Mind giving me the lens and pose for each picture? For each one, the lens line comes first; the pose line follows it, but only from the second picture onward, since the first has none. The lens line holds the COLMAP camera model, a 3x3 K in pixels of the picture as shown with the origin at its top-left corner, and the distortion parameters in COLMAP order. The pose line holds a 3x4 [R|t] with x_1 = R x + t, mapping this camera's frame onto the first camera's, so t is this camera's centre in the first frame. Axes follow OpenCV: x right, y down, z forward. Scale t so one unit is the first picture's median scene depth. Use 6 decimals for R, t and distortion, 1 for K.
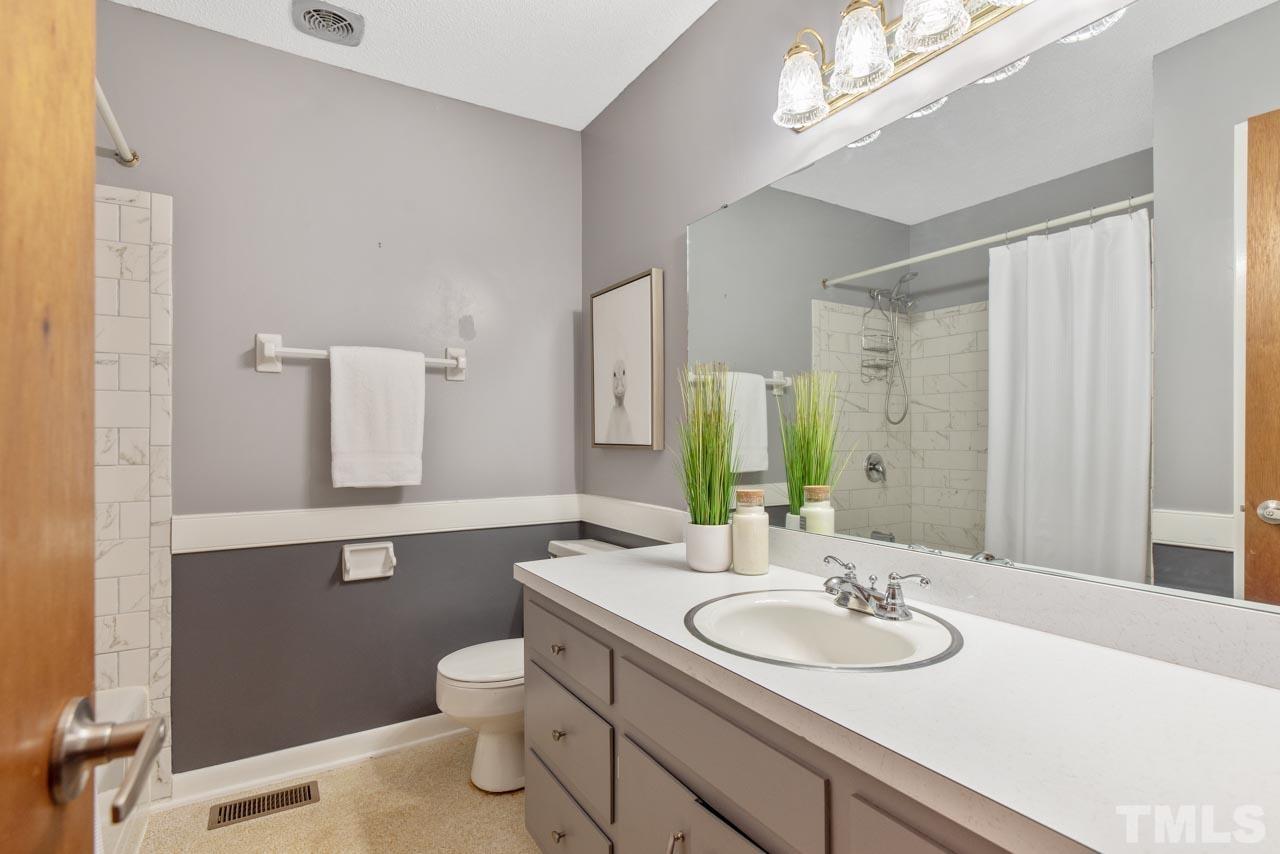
lens RADIAL K [[621.2, 0, 640.8], [0, 621.2, 433.2], [0, 0, 1]] dist [-0.003913, 0.000628]
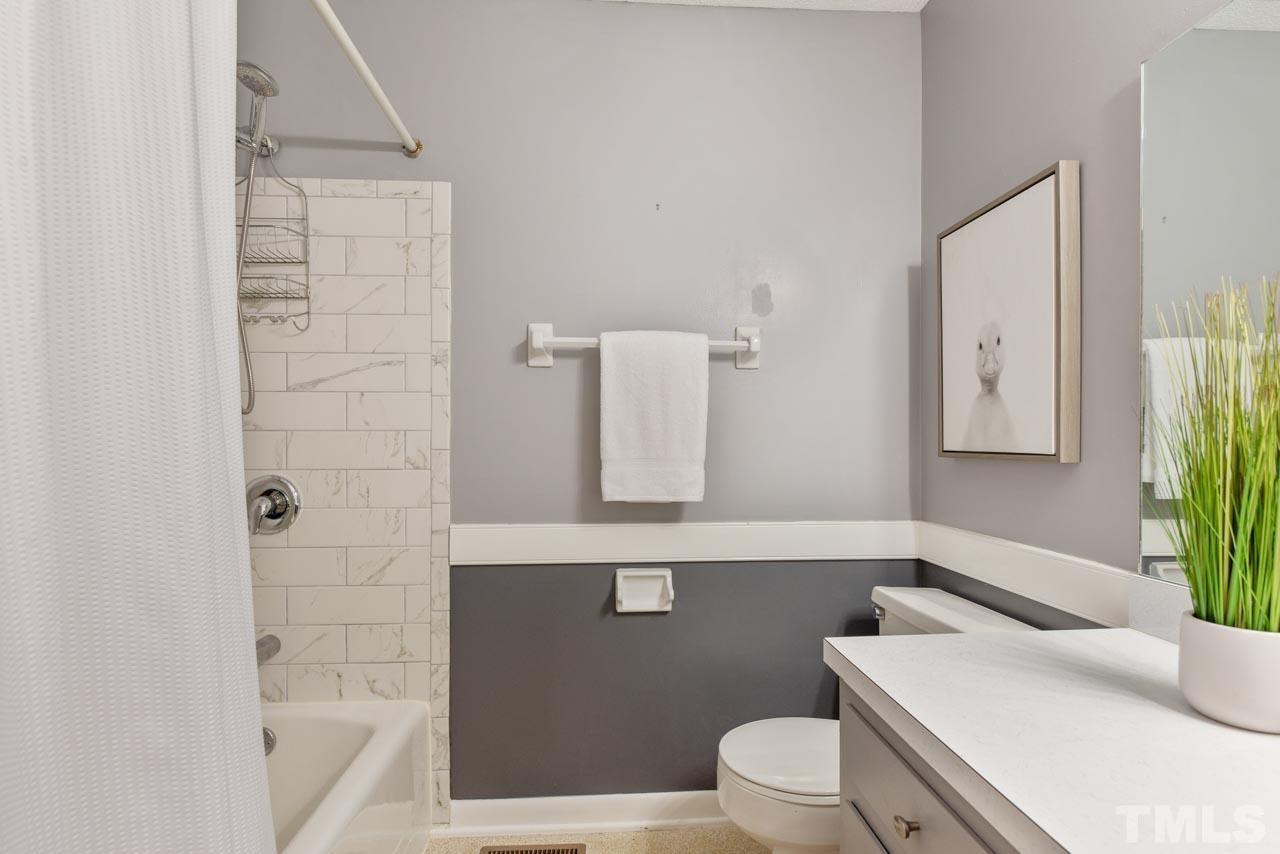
lens RADIAL K [[621.2, 0, 642.4], [0, 621.2, 448.0], [0, 0, 1]] dist [-0.003913, 0.000628]
pose [[0.886921, 0.006378, -0.461877, -0.061605], [0.000586, 0.999888, 0.014932, 0.003690], [0.461921, -0.013514, 0.886818, 0.278307]]
